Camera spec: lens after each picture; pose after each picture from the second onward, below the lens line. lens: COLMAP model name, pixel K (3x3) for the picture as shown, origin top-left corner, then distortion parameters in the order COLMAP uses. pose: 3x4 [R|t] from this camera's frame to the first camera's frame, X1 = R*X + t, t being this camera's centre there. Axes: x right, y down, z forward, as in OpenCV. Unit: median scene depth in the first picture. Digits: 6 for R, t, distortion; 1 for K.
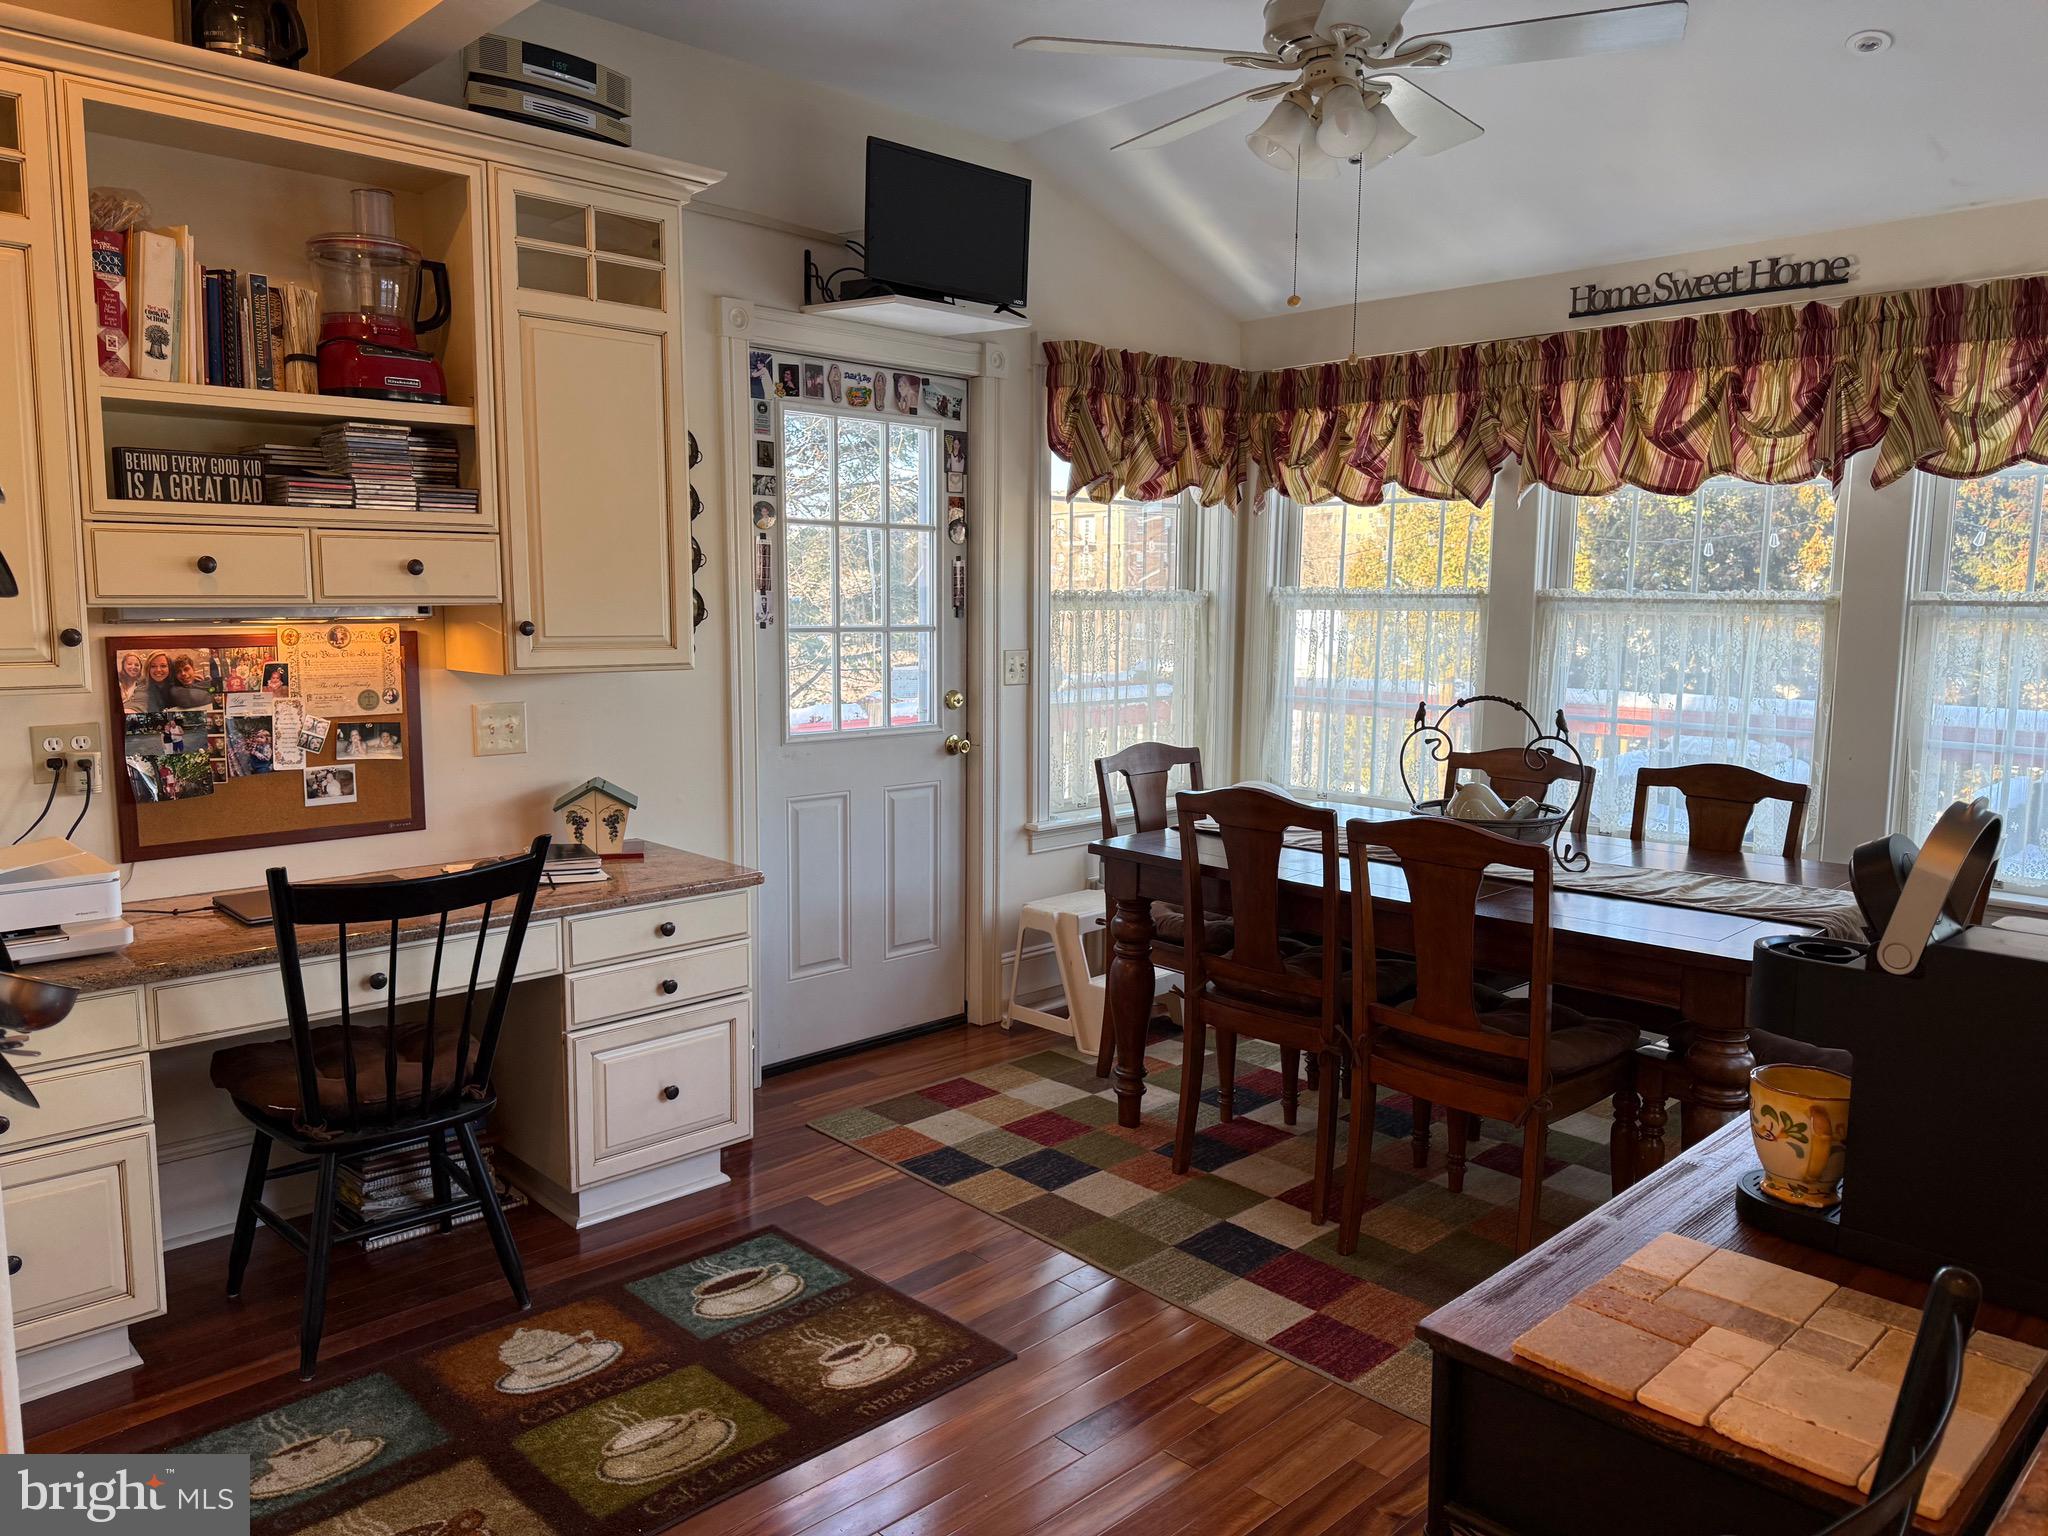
lens RADIAL K [[1444.5, 0, 1011.4], [0, 1444.5, 782.2], [0, 0, 1]] dist [0.075017, -0.096343]
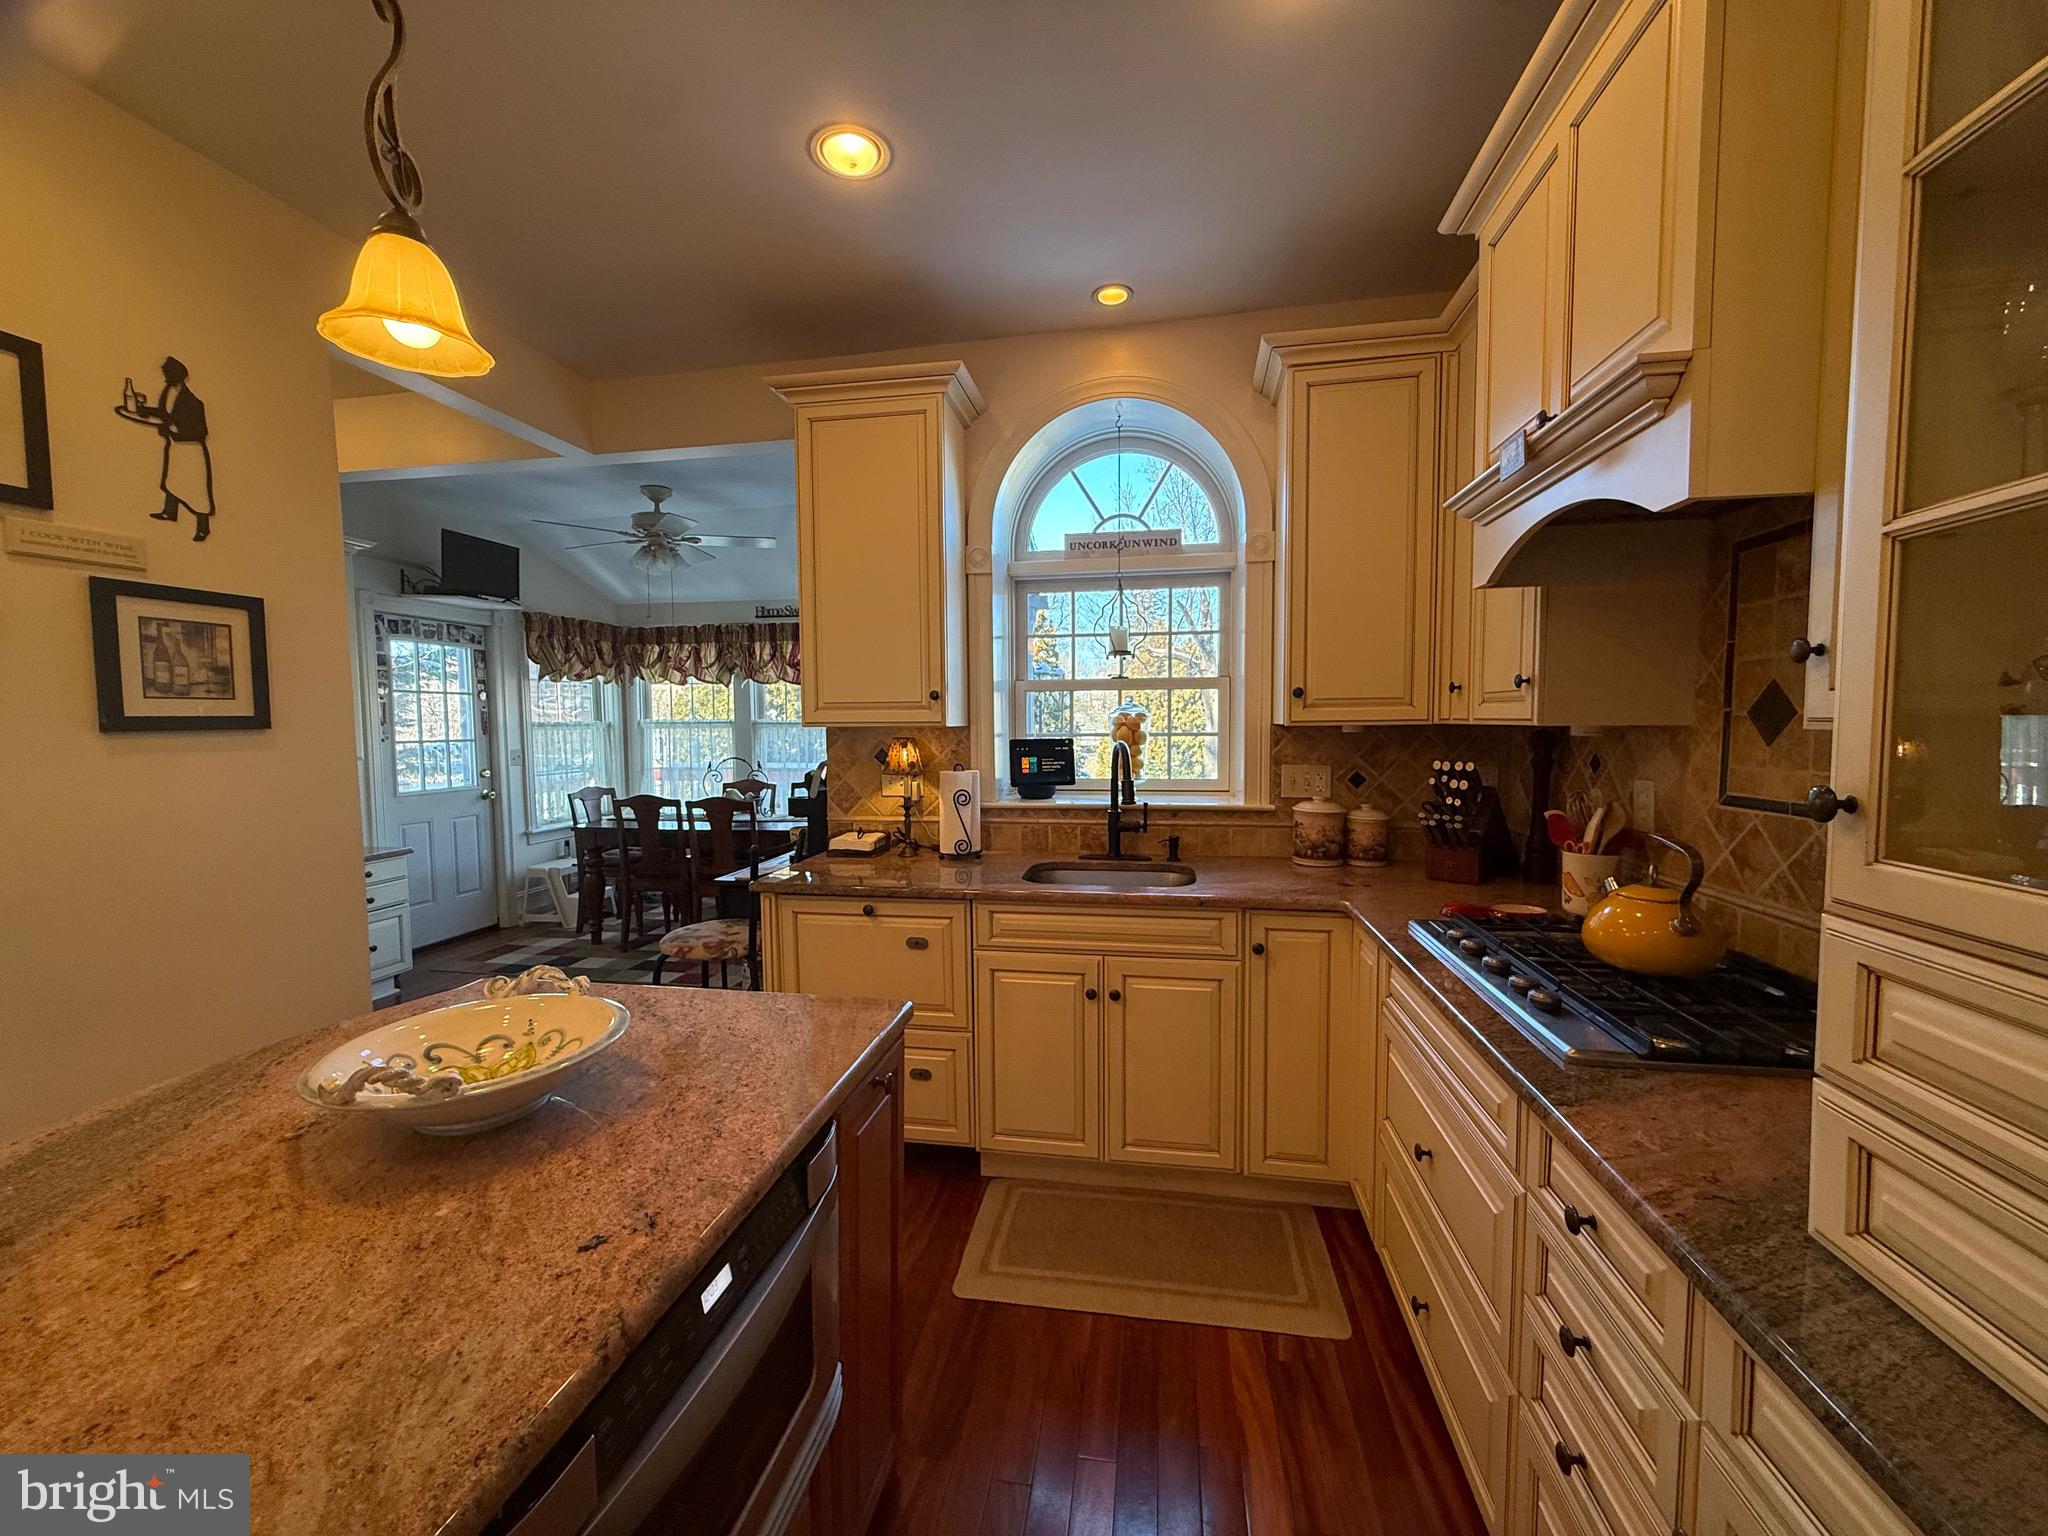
lens RADIAL K [[813.4, 0, 1020.9], [0, 813.4, 776.0], [0, 0, 1]] dist [0.001453, -0.000599]
pose [[0.804426, -0.053413, 0.591646, -0.115850], [0.090962, 0.995280, -0.033823, 0.059698], [-0.587047, 0.081025, 0.805488, -0.434382]]
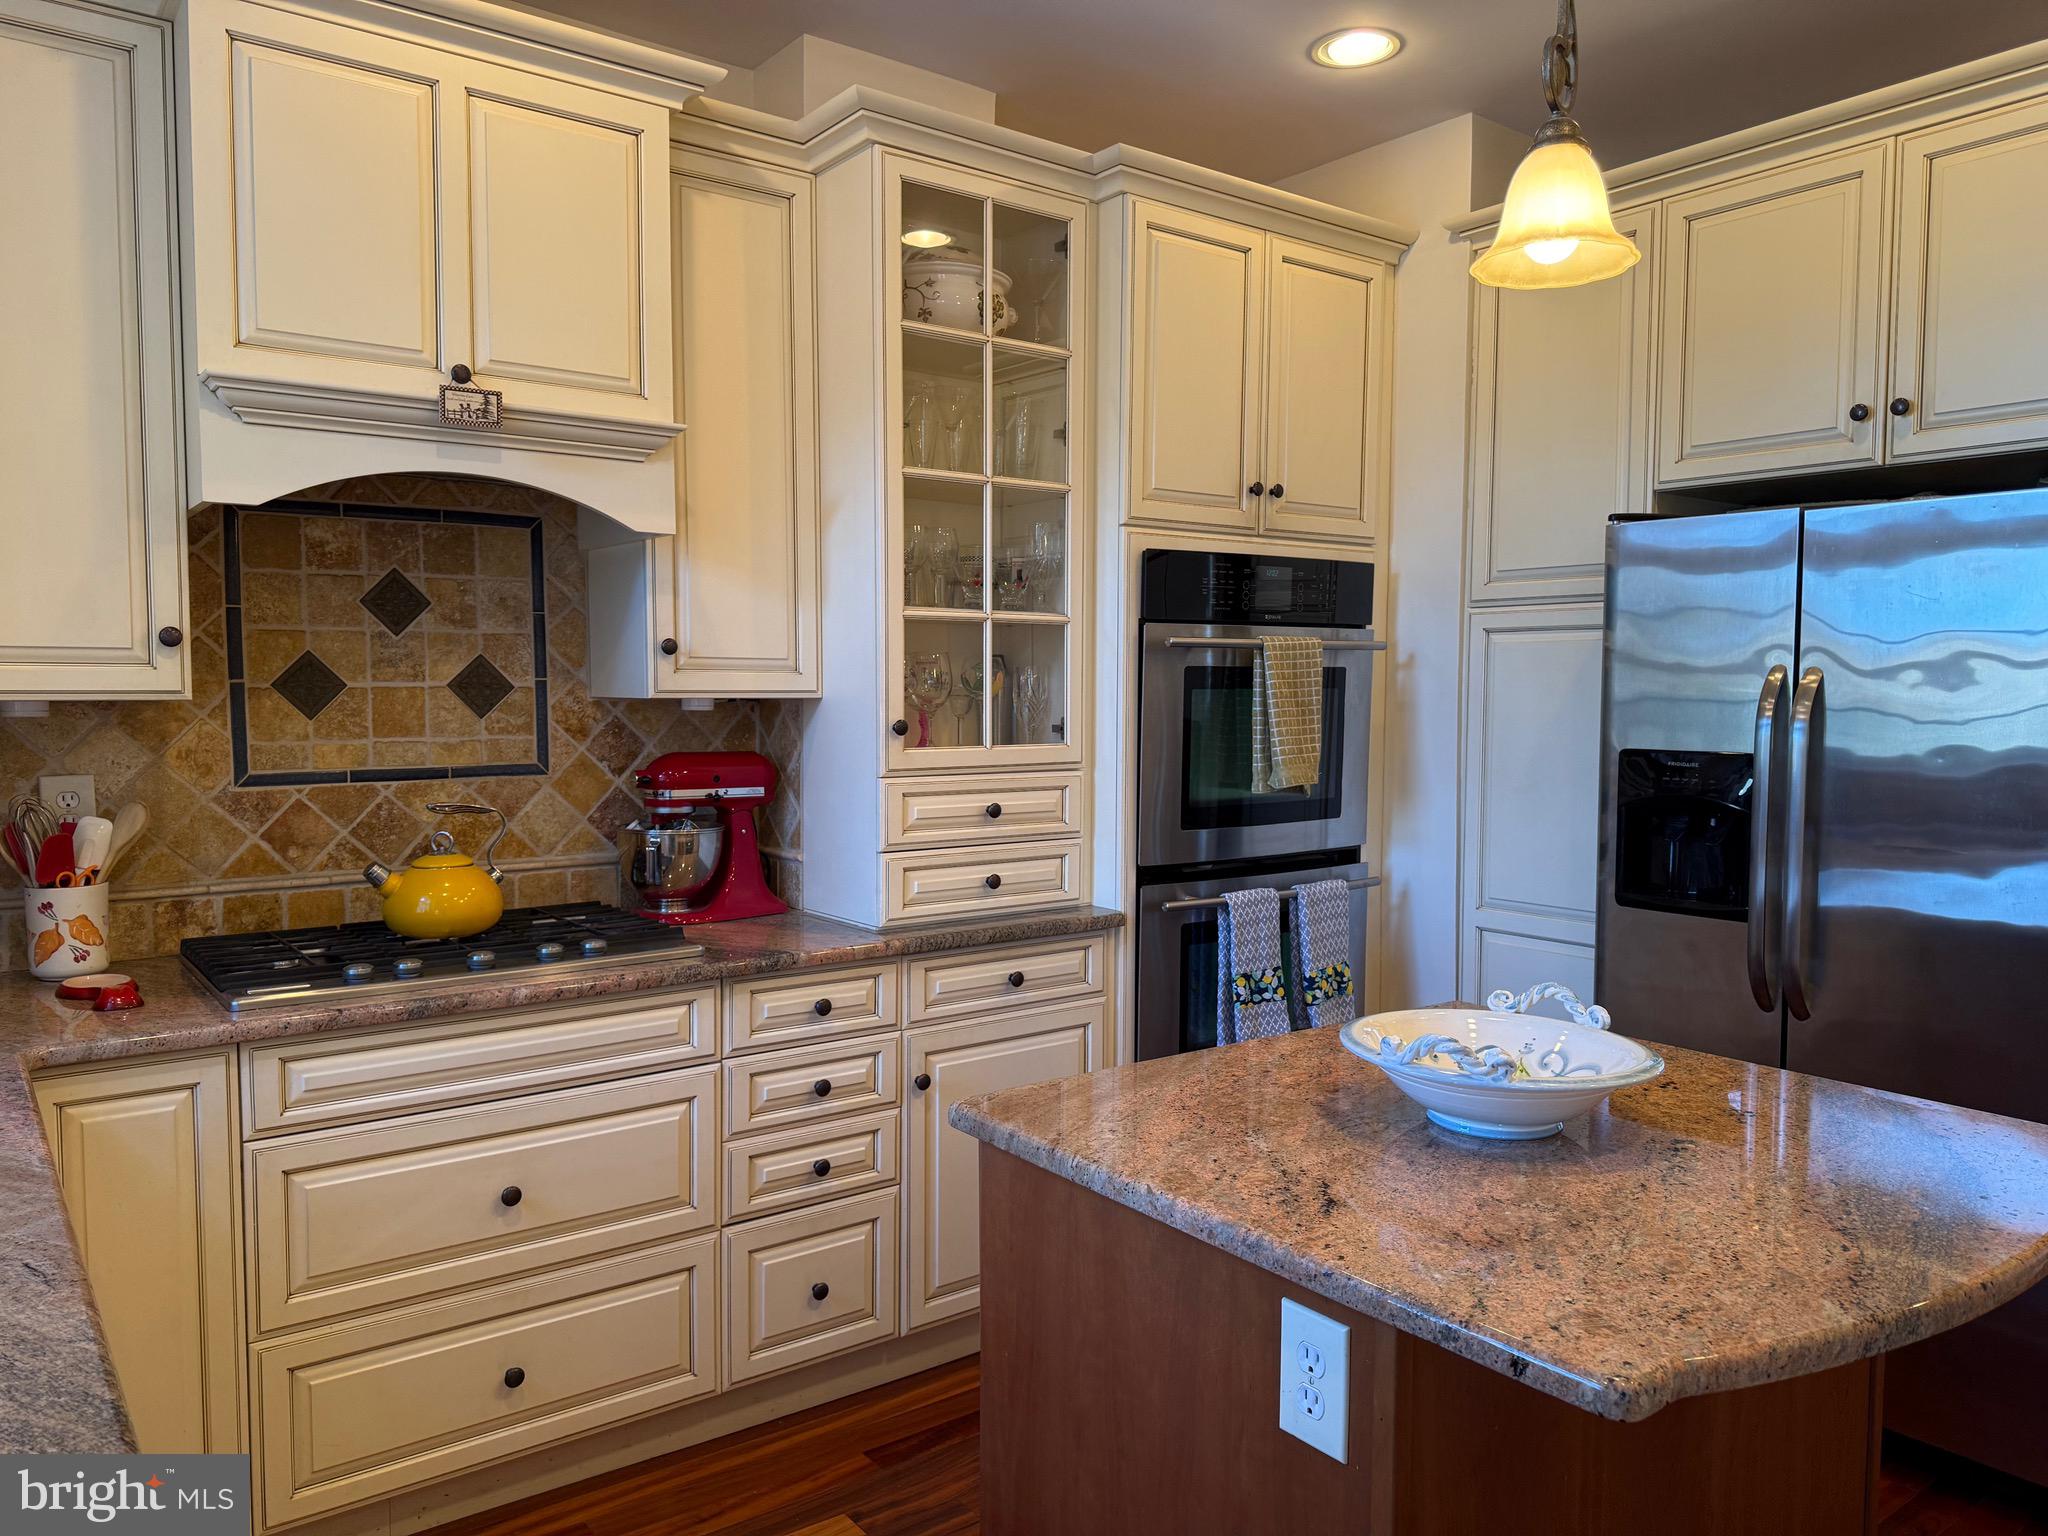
lens RADIAL K [[1444.5, 0, 1018.5], [0, 1444.5, 777.2], [0, 0, 1]] dist [0.075017, -0.096343]
pose [[-0.993846, -0.016367, 0.109553, 0.162315], [0.005609, 0.980318, 0.197344, -0.211170], [-0.110627, 0.196744, -0.974194, 1.533809]]
